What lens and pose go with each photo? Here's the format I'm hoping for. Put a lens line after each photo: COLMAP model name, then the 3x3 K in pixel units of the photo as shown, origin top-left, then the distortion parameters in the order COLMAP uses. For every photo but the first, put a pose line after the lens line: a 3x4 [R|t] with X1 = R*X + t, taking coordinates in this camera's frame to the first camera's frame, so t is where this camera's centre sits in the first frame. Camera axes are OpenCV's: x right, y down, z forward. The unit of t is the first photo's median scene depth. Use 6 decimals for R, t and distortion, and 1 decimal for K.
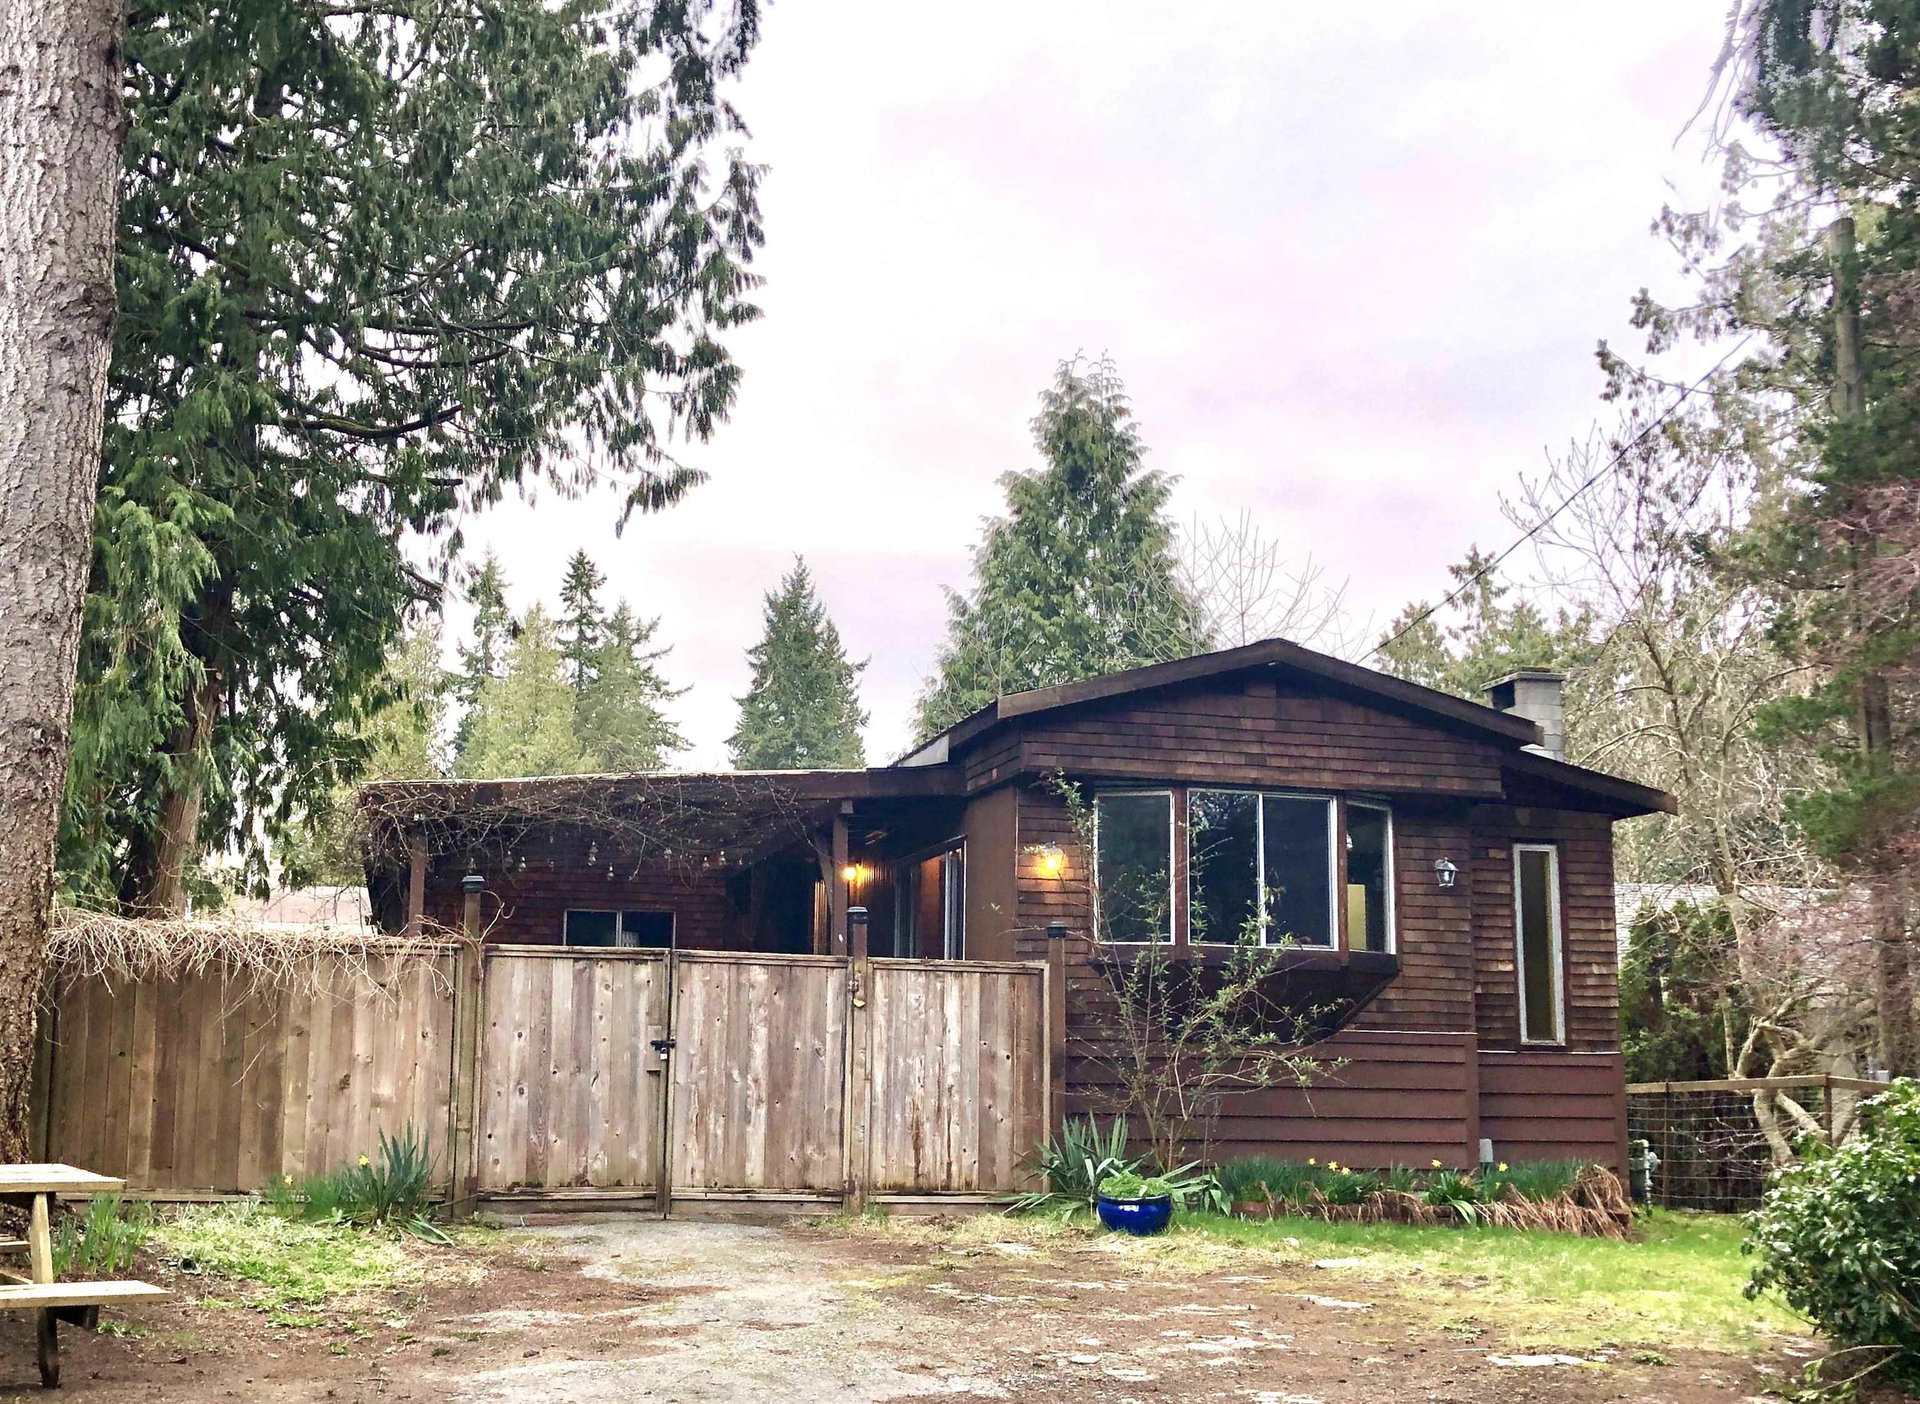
lens RADIAL K [[2353.9, 0, 960.0], [0, 2353.9, 702.0], [0, 0, 1]] dist [-0.013573, -0.003583]
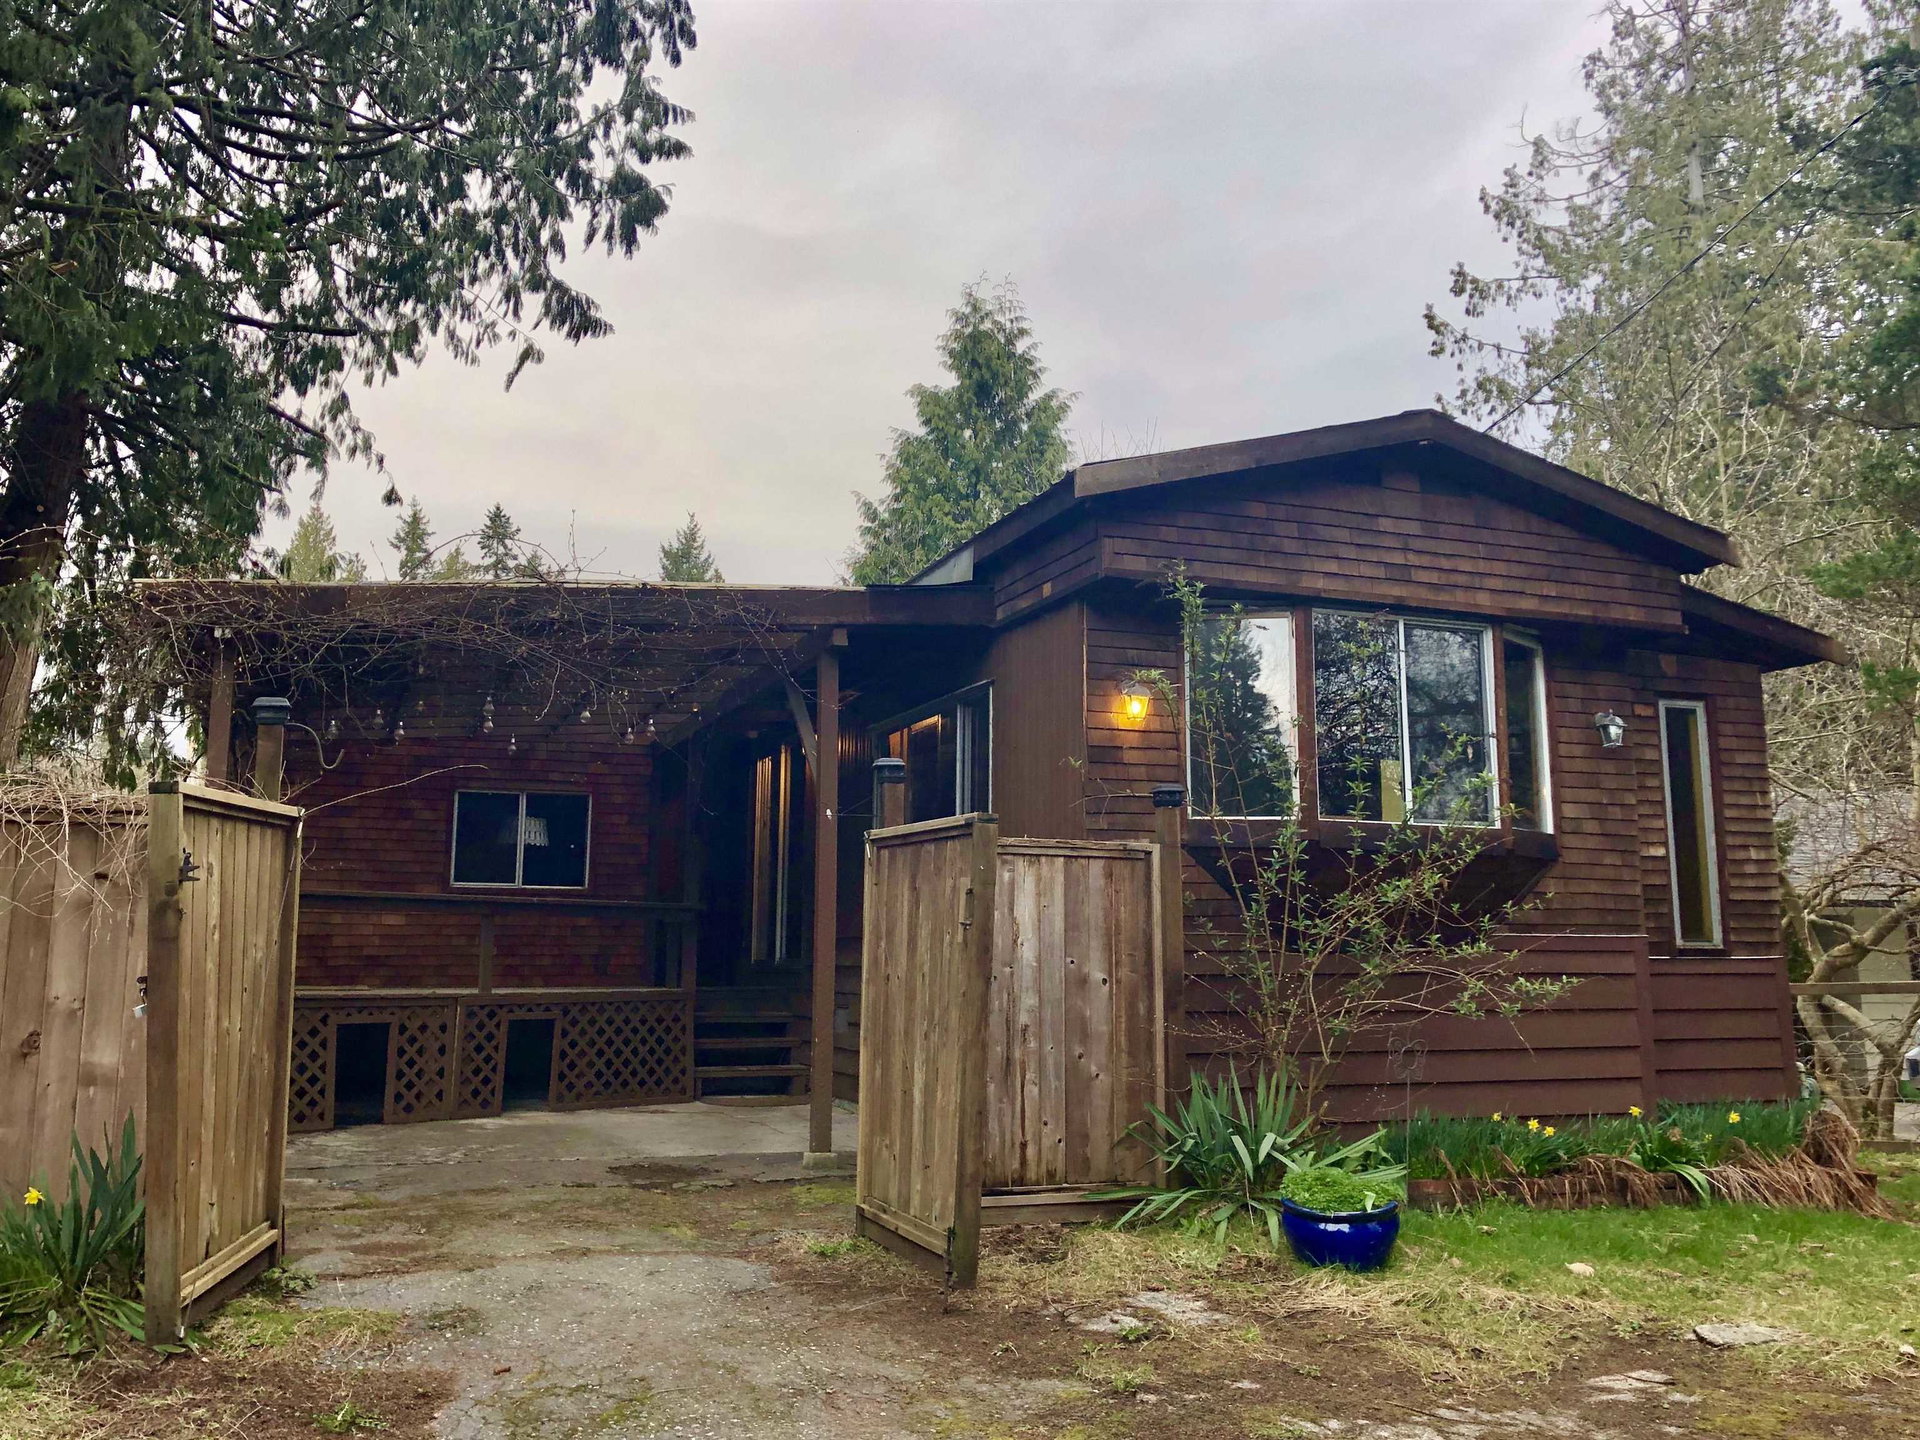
lens RADIAL K [[1575.9, 0, 960.9], [0, 1575.9, 689.3], [0, 0, 1]] dist [0.012569, -0.005106]
pose [[0.992672, 0.007718, 0.120596, -0.058634], [-0.007346, 0.999967, -0.003530, 0.052557], [-0.120619, 0.002618, 0.992695, 0.424582]]
